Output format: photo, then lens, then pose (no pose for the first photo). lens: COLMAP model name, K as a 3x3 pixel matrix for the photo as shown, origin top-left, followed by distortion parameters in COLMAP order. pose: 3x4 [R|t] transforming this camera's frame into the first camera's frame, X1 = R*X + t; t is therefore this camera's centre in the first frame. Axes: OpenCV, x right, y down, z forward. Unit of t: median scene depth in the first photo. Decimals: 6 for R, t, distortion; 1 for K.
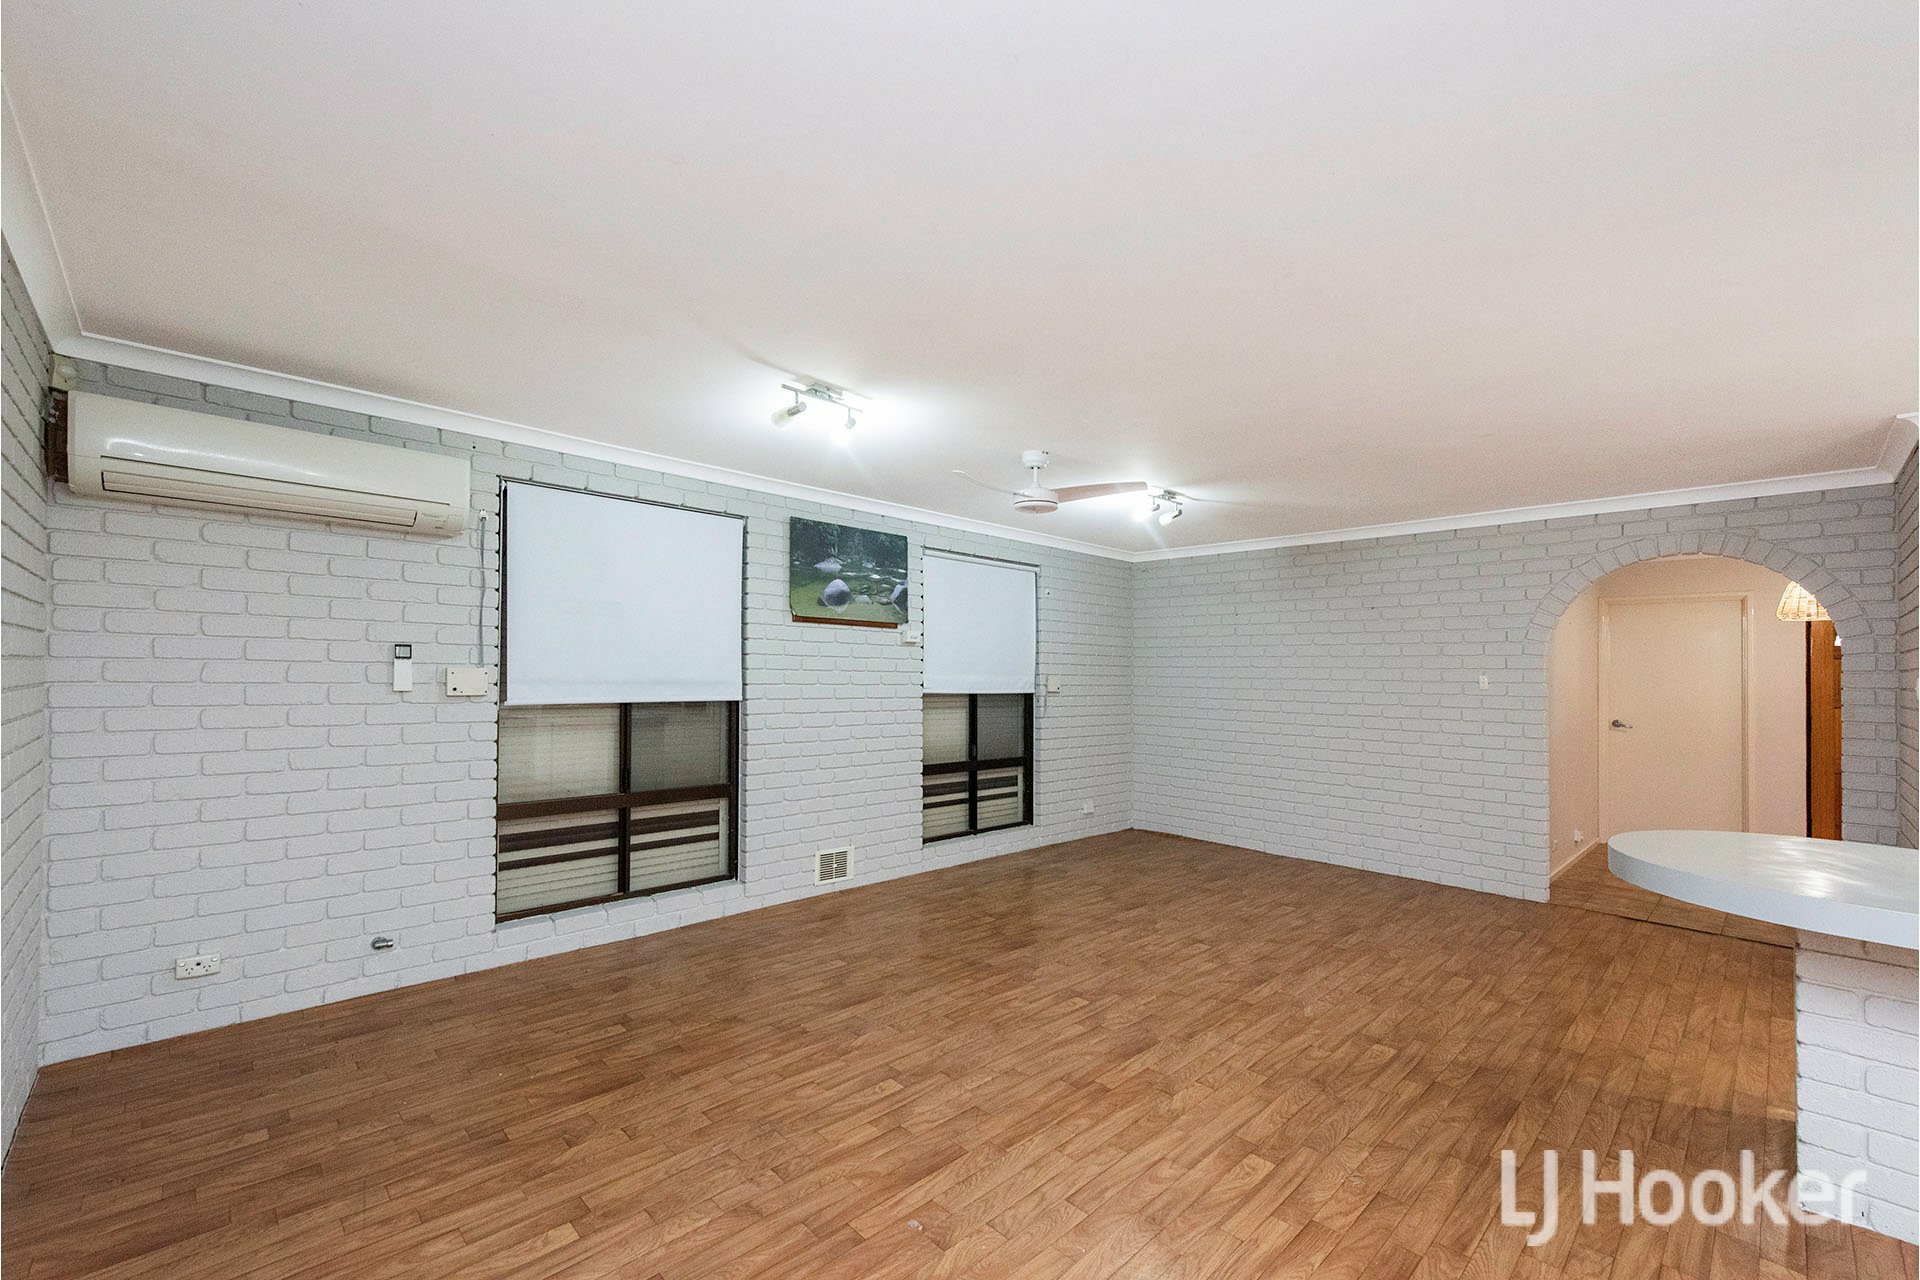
lens RADIAL K [[791.3, 0, 1022.7], [0, 791.3, 652.0], [0, 0, 1]] dist [-0.000973, 0.000318]
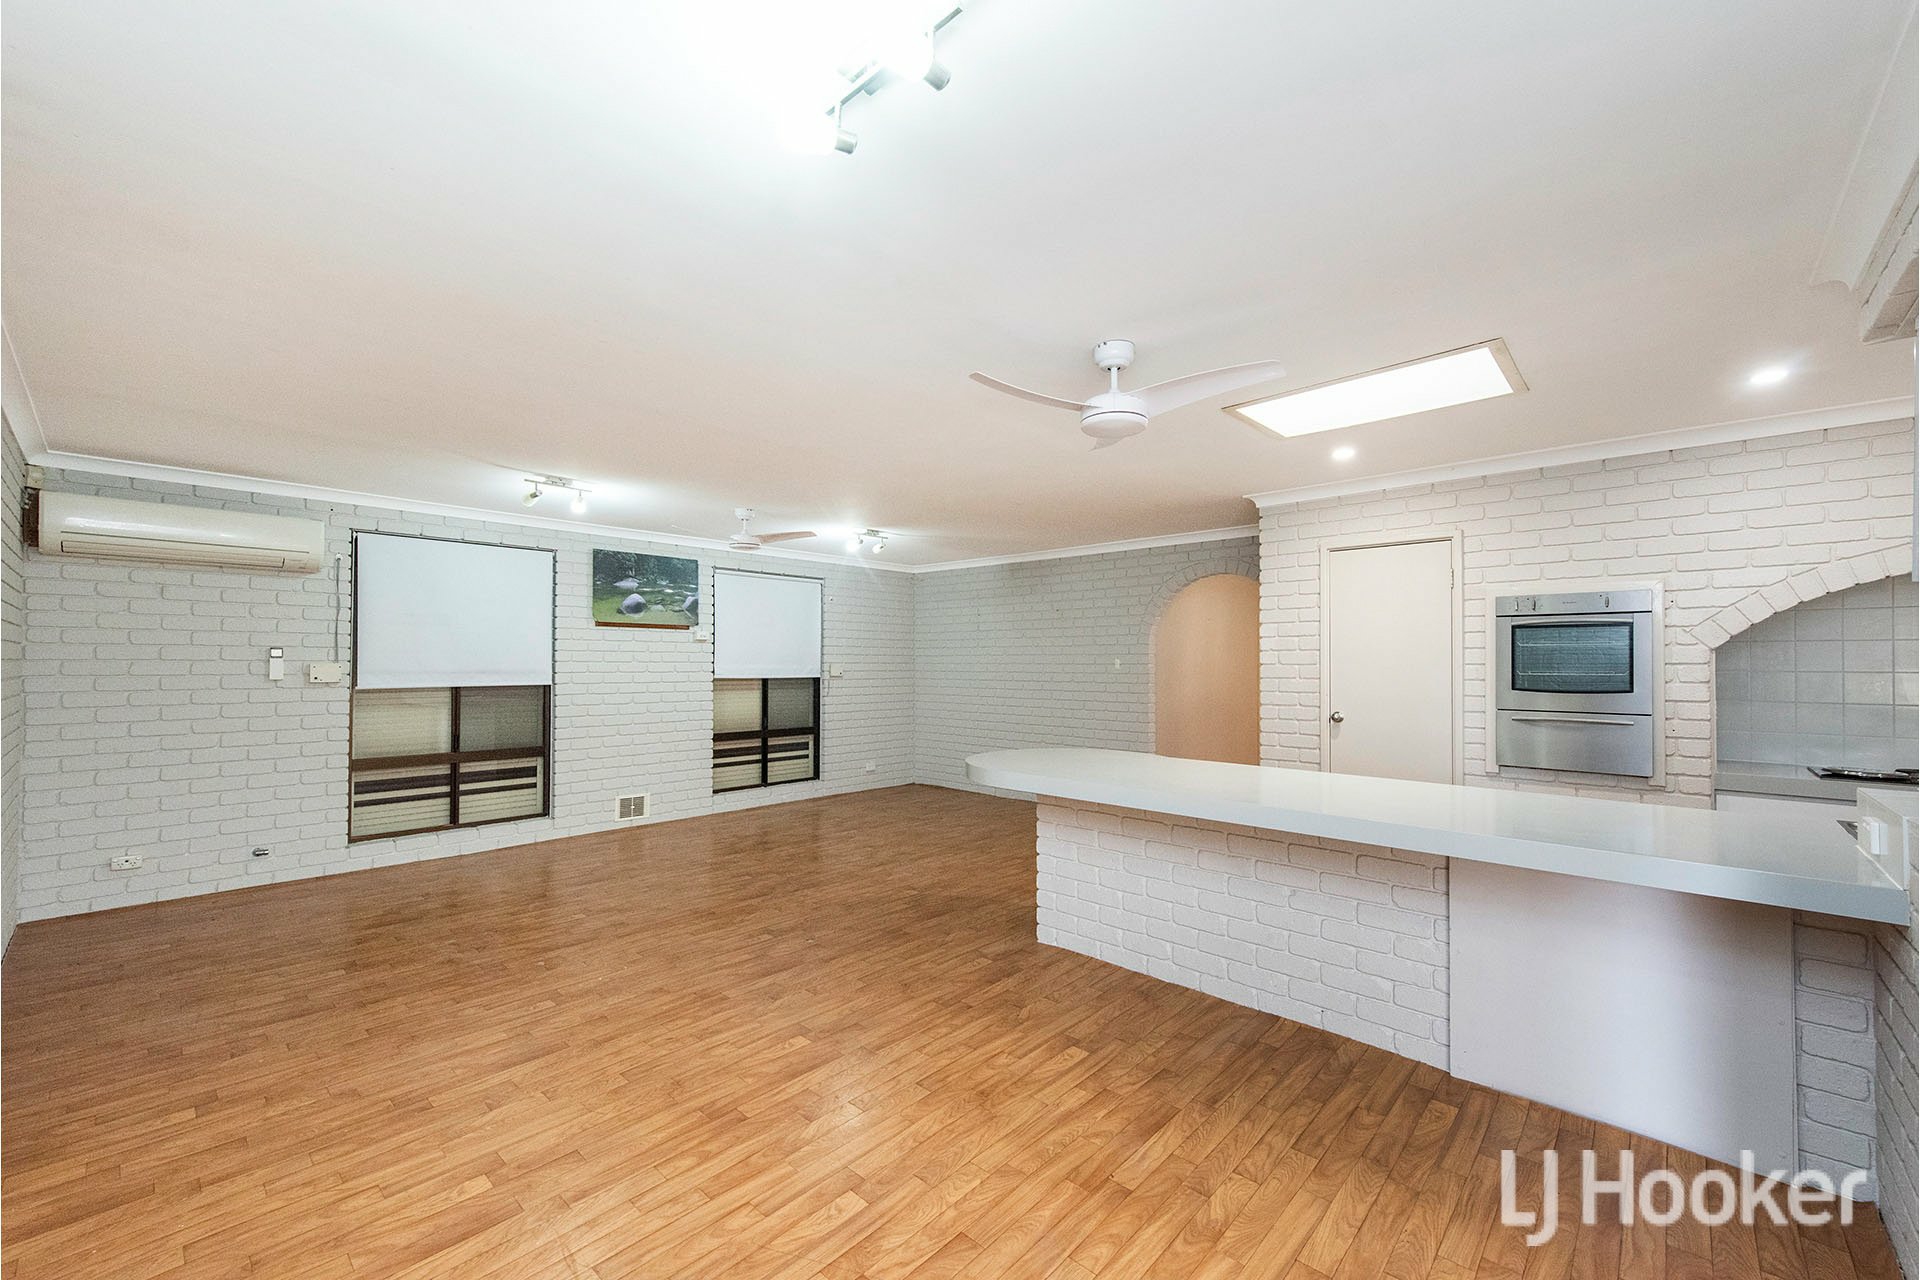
lens RADIAL K [[748.0, 0, 1001.3], [0, 748.0, 632.4], [0, 0, 1]] dist [0.002168, -0.000692]
pose [[0.998198, -0.010724, 0.059046, 0.320844], [0.011455, 0.999862, -0.012067, -0.004042], [-0.058908, 0.012721, 0.998182, -0.312903]]
